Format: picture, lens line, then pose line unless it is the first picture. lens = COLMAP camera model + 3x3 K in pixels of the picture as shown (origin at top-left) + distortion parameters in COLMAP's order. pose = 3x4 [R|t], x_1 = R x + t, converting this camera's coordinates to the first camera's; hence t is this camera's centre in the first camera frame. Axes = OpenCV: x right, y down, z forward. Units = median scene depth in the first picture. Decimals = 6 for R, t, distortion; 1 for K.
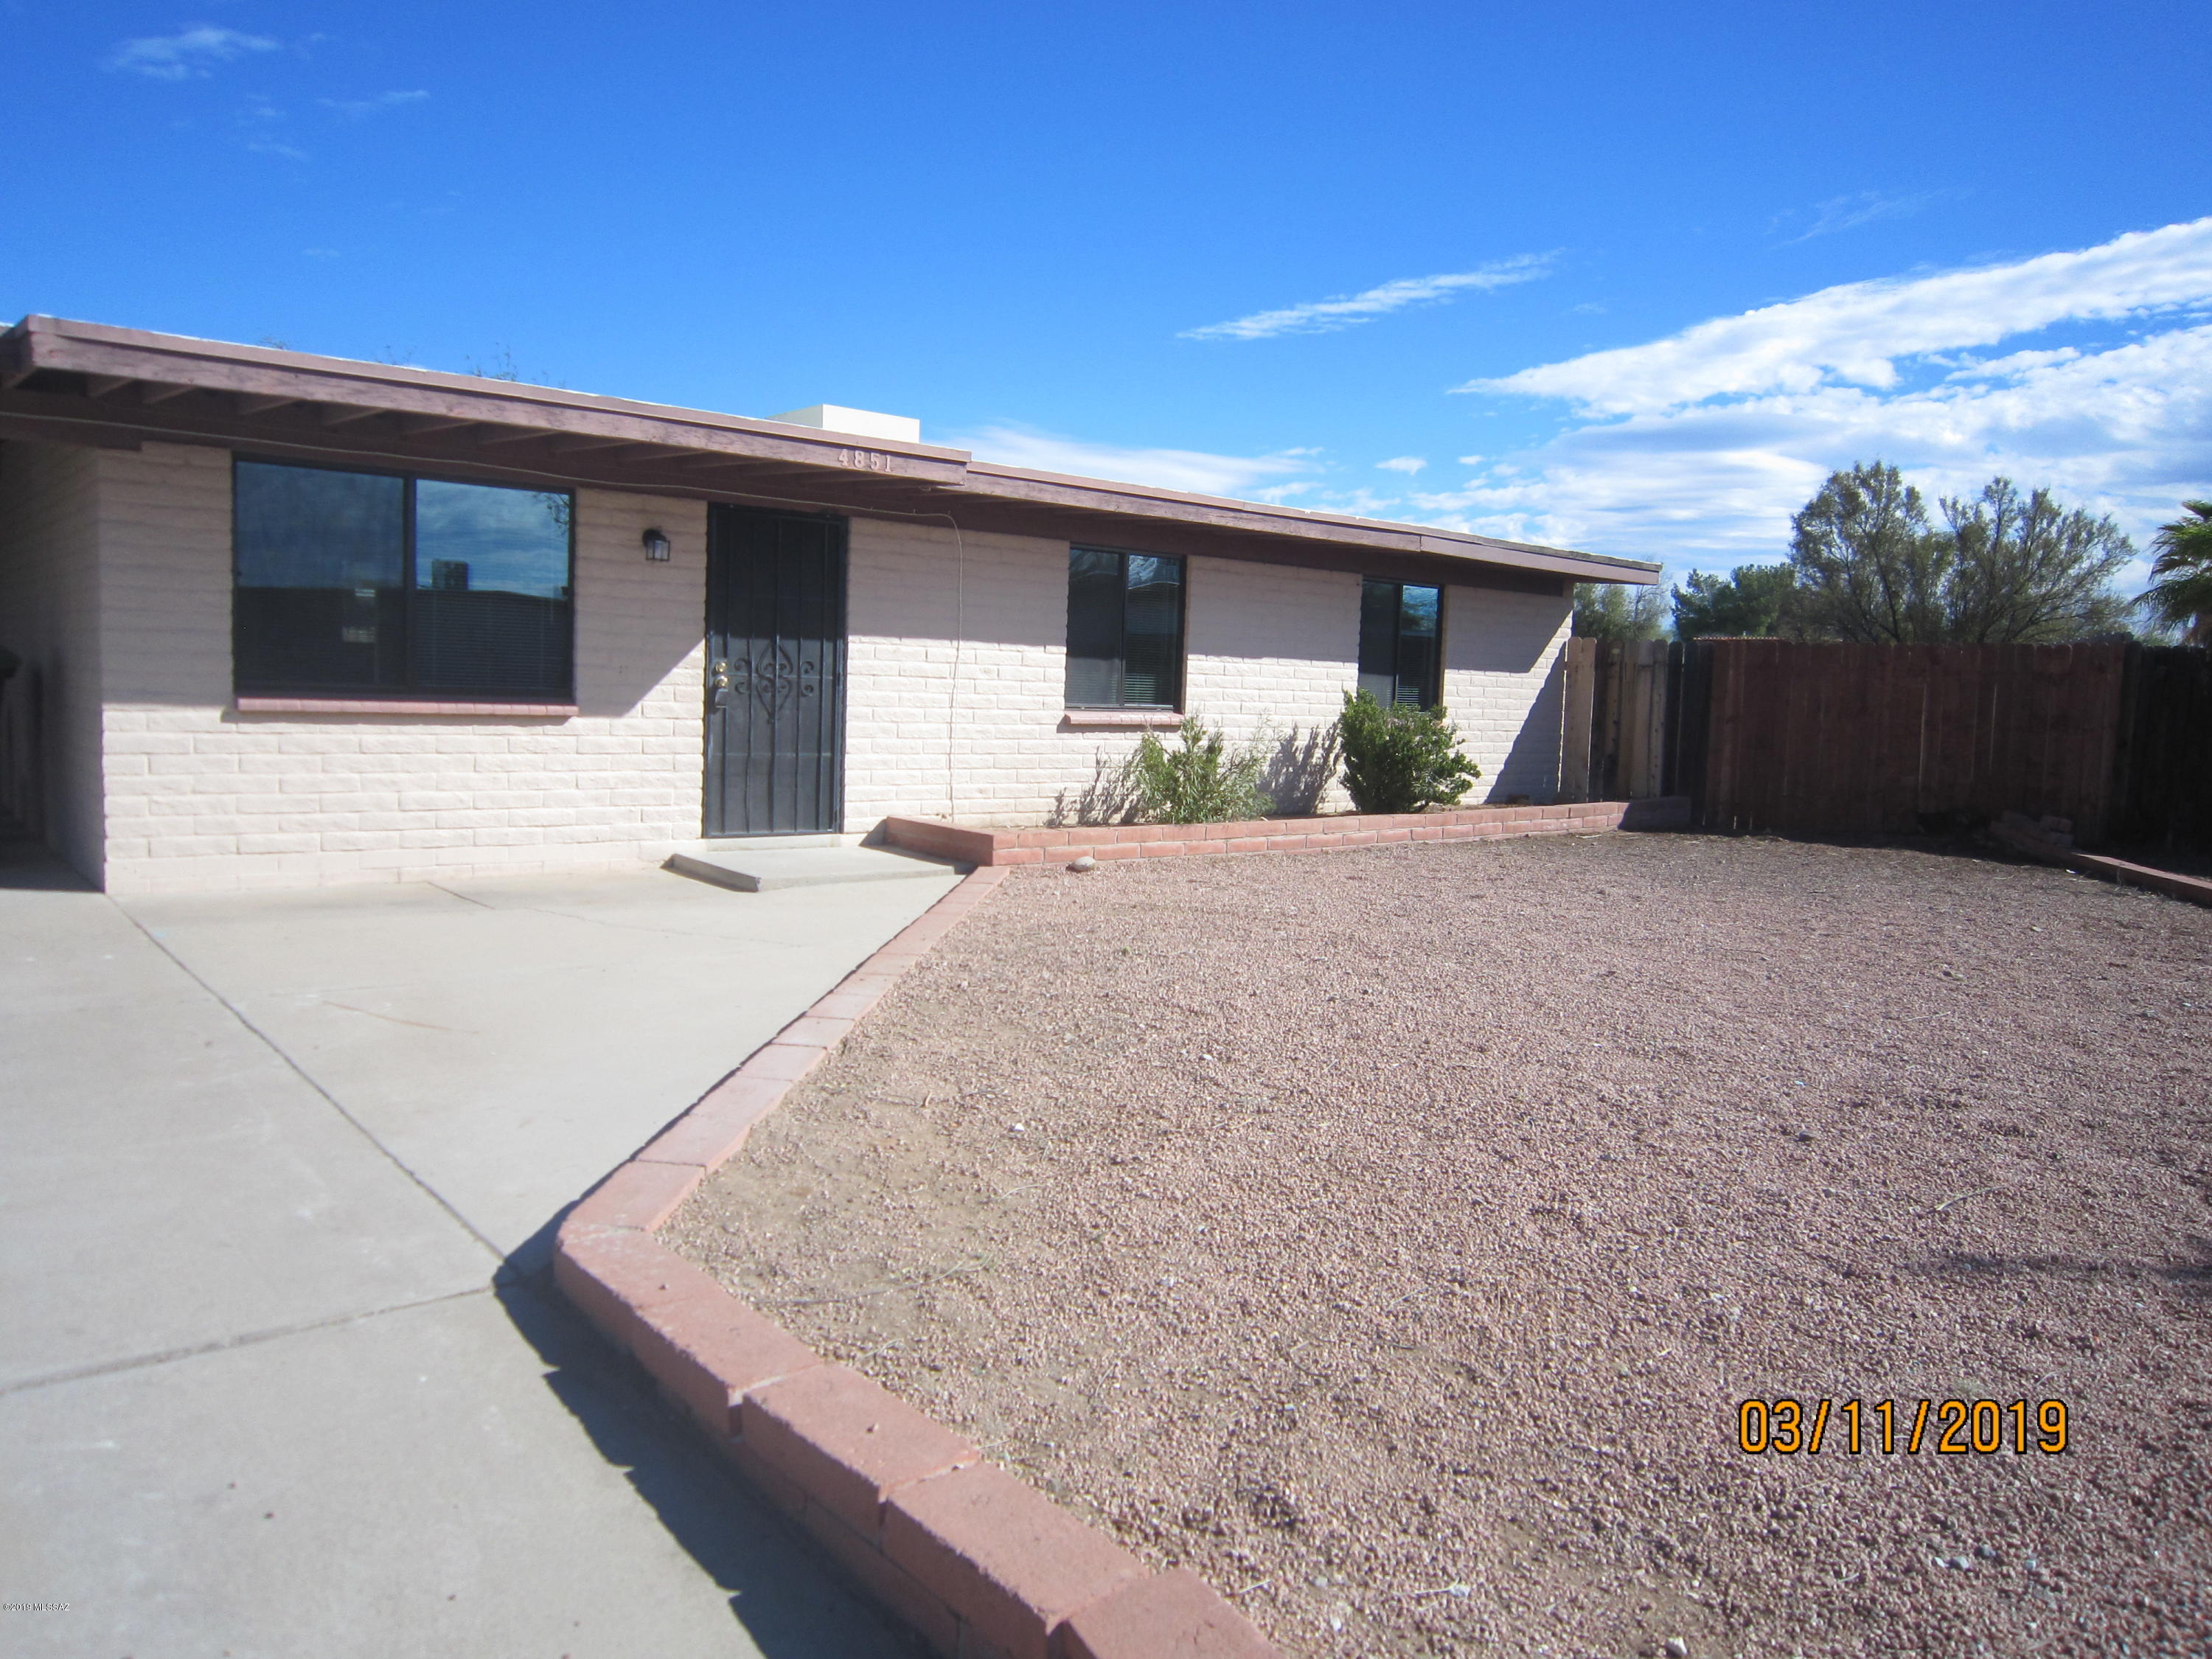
lens RADIAL K [[1561.9, 0, 1091.9], [0, 1561.9, 831.8], [0, 0, 1]] dist [-0.064380, 0.024988]
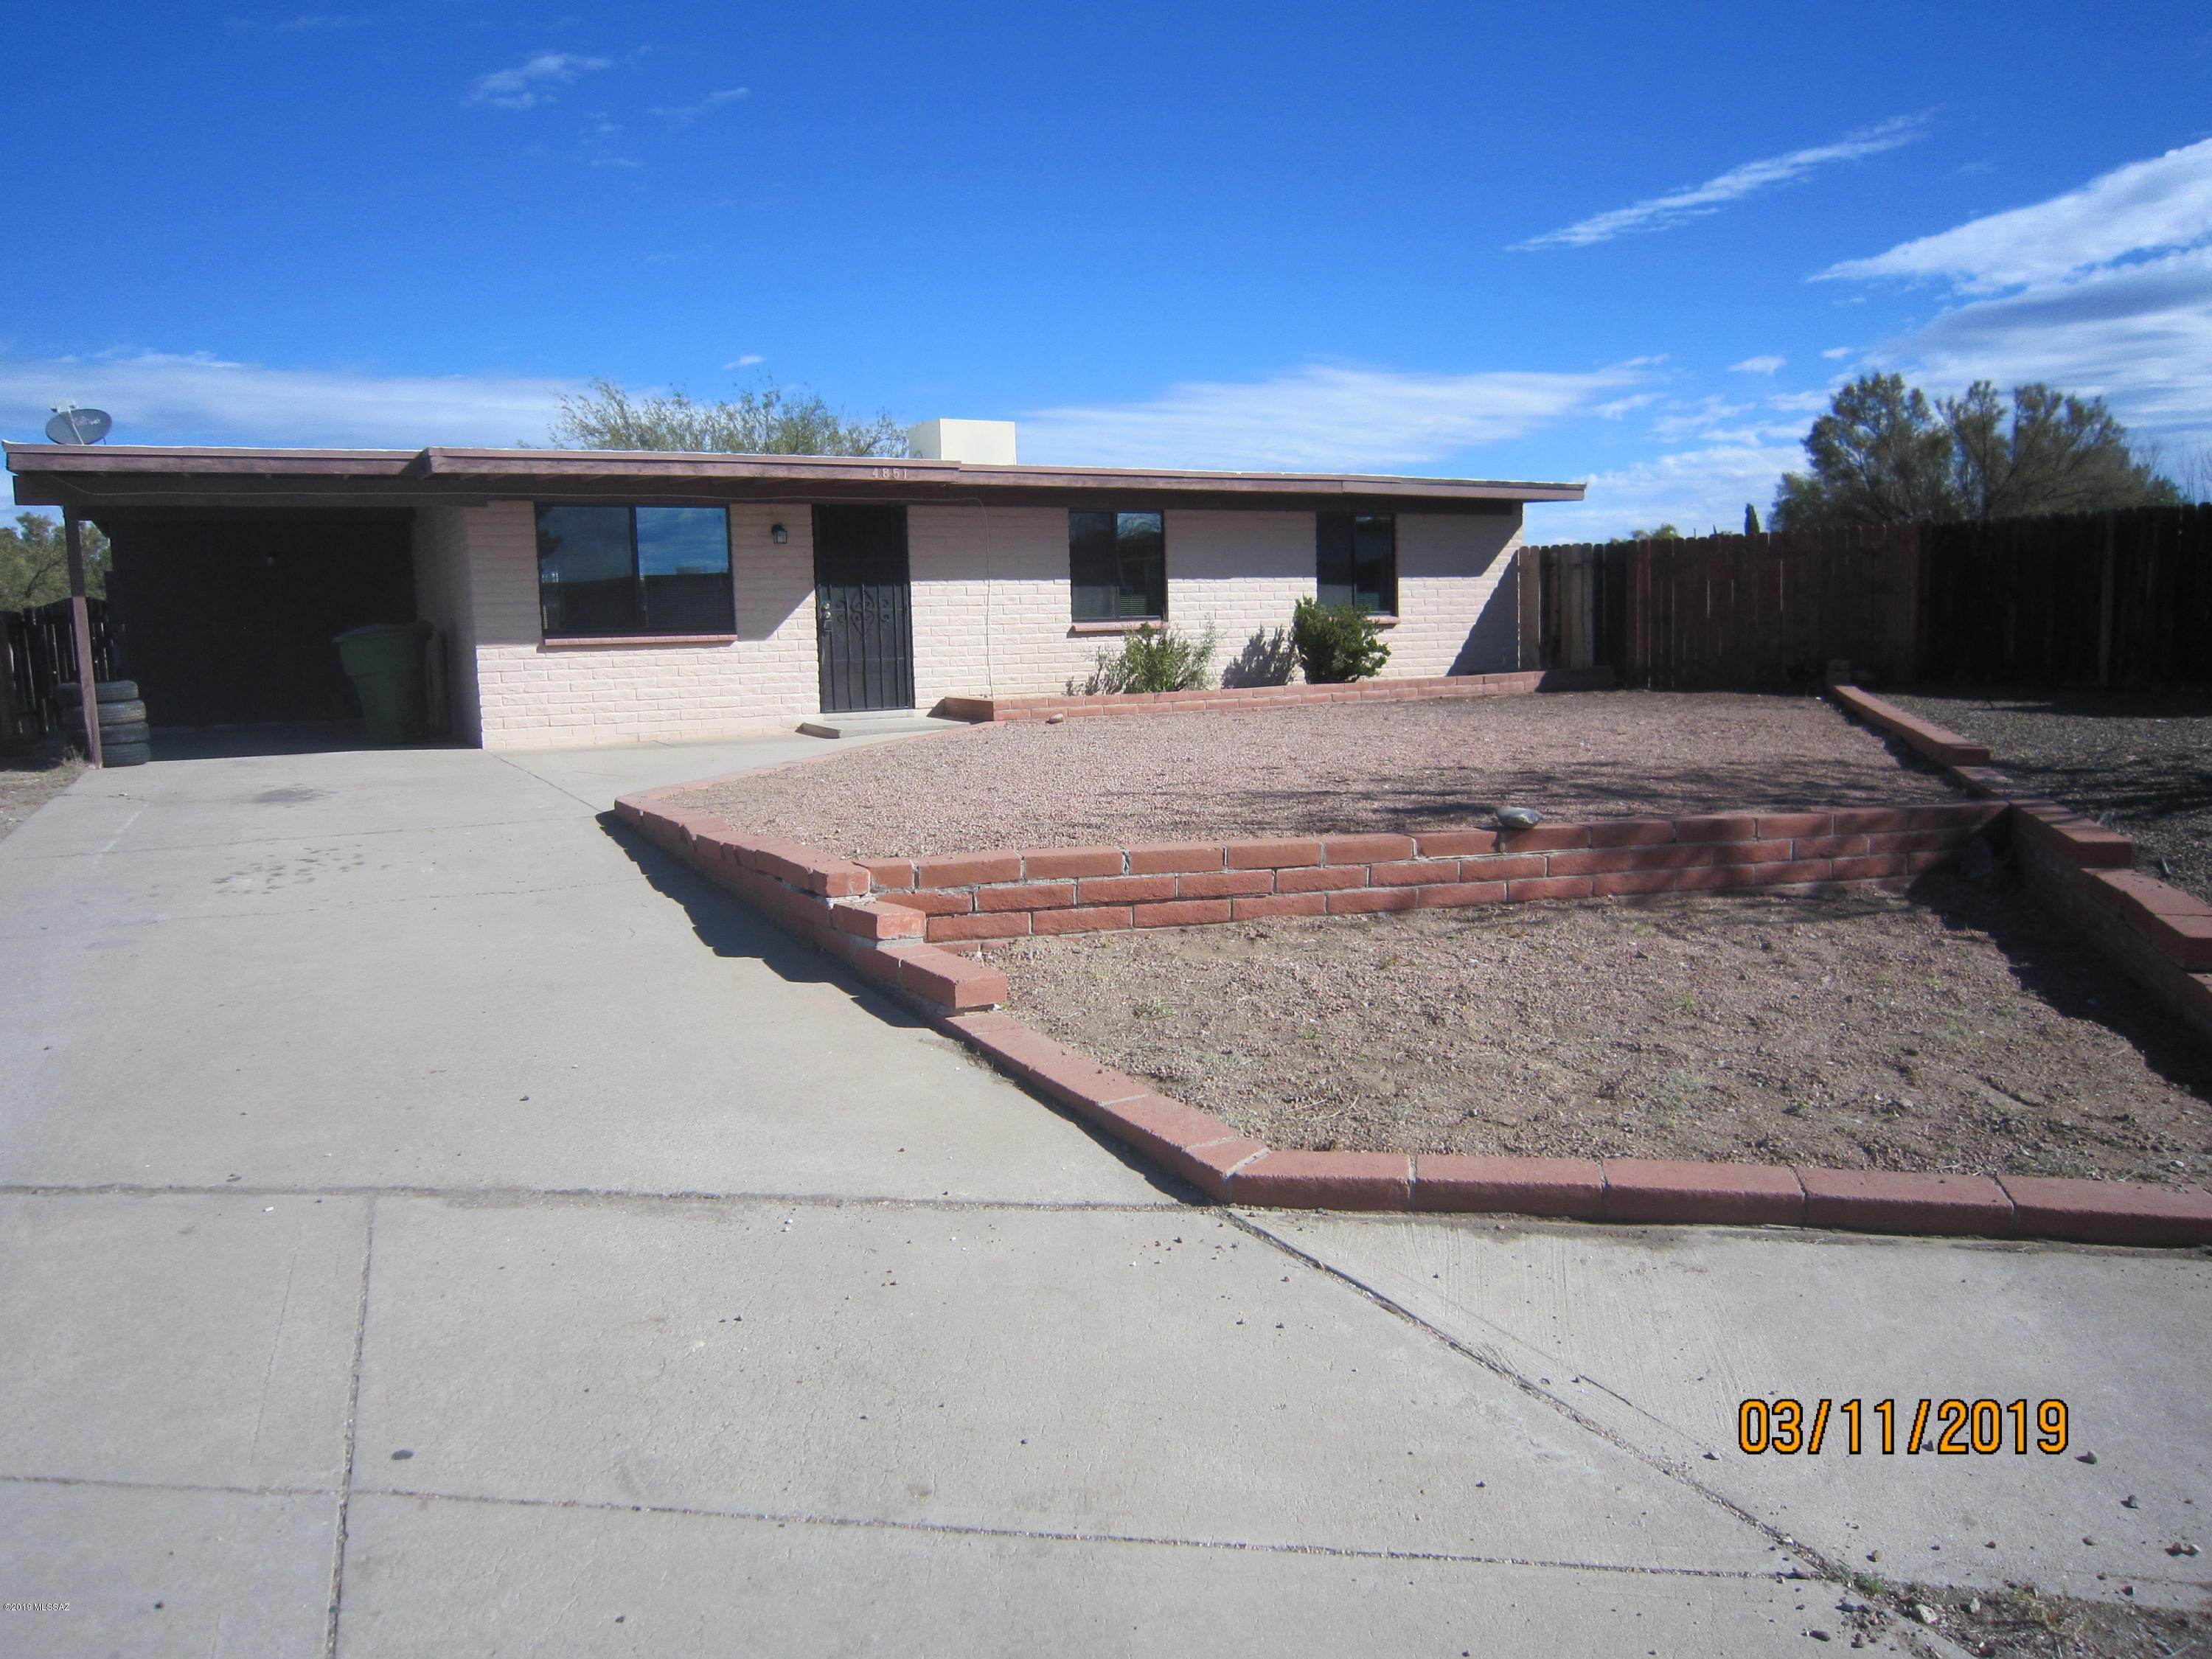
lens RADIAL K [[1561.9, 0, 1091.9], [0, 1561.9, 831.8], [0, 0, 1]] dist [-0.064380, 0.024988]
pose [[0.977400, -0.035948, -0.208322, 0.323924], [0.042656, 0.998703, 0.027798, 0.085317], [0.207052, -0.036056, 0.977665, -0.478147]]
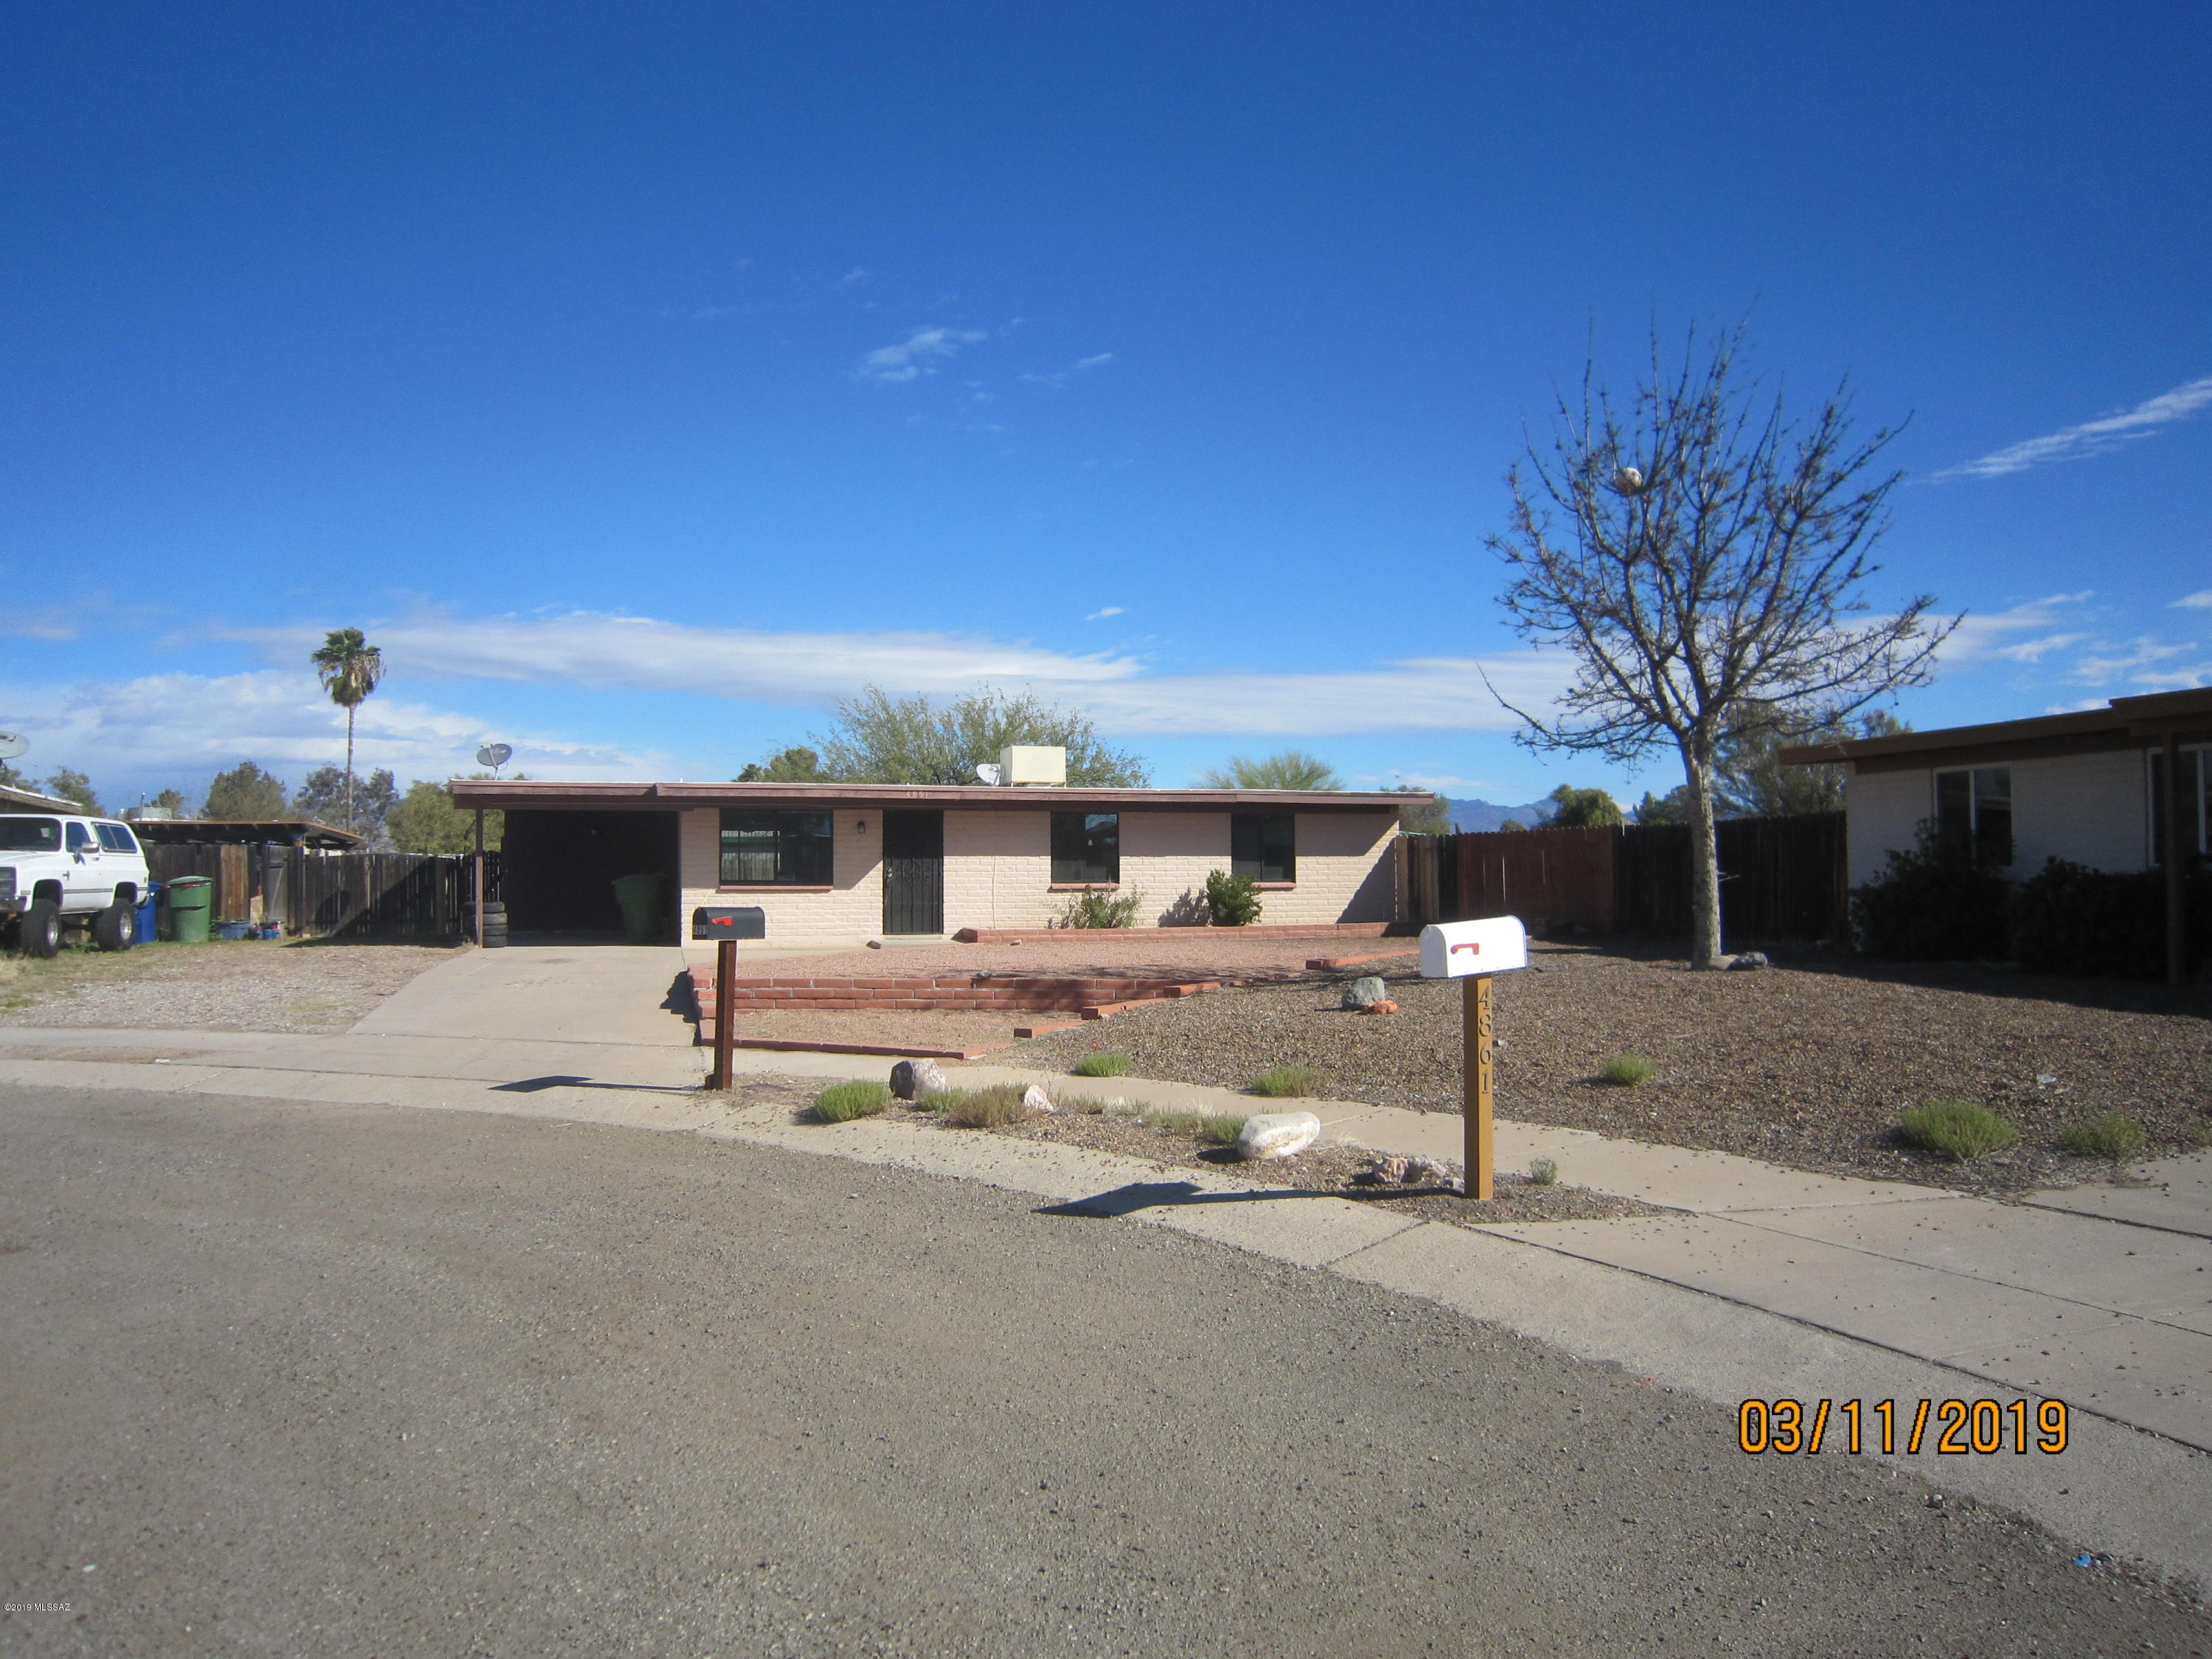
lens RADIAL K [[1545.7, 0, 1106.0], [0, 1545.7, 829.5], [0, 0, 1]] dist [-0.085971, 0.000653]
pose [[0.915891, -0.053933, -0.397787, 1.049335], [-0.000106, 0.990901, -0.134593, 0.163666], [0.401426, 0.123314, 0.907552, -1.142837]]
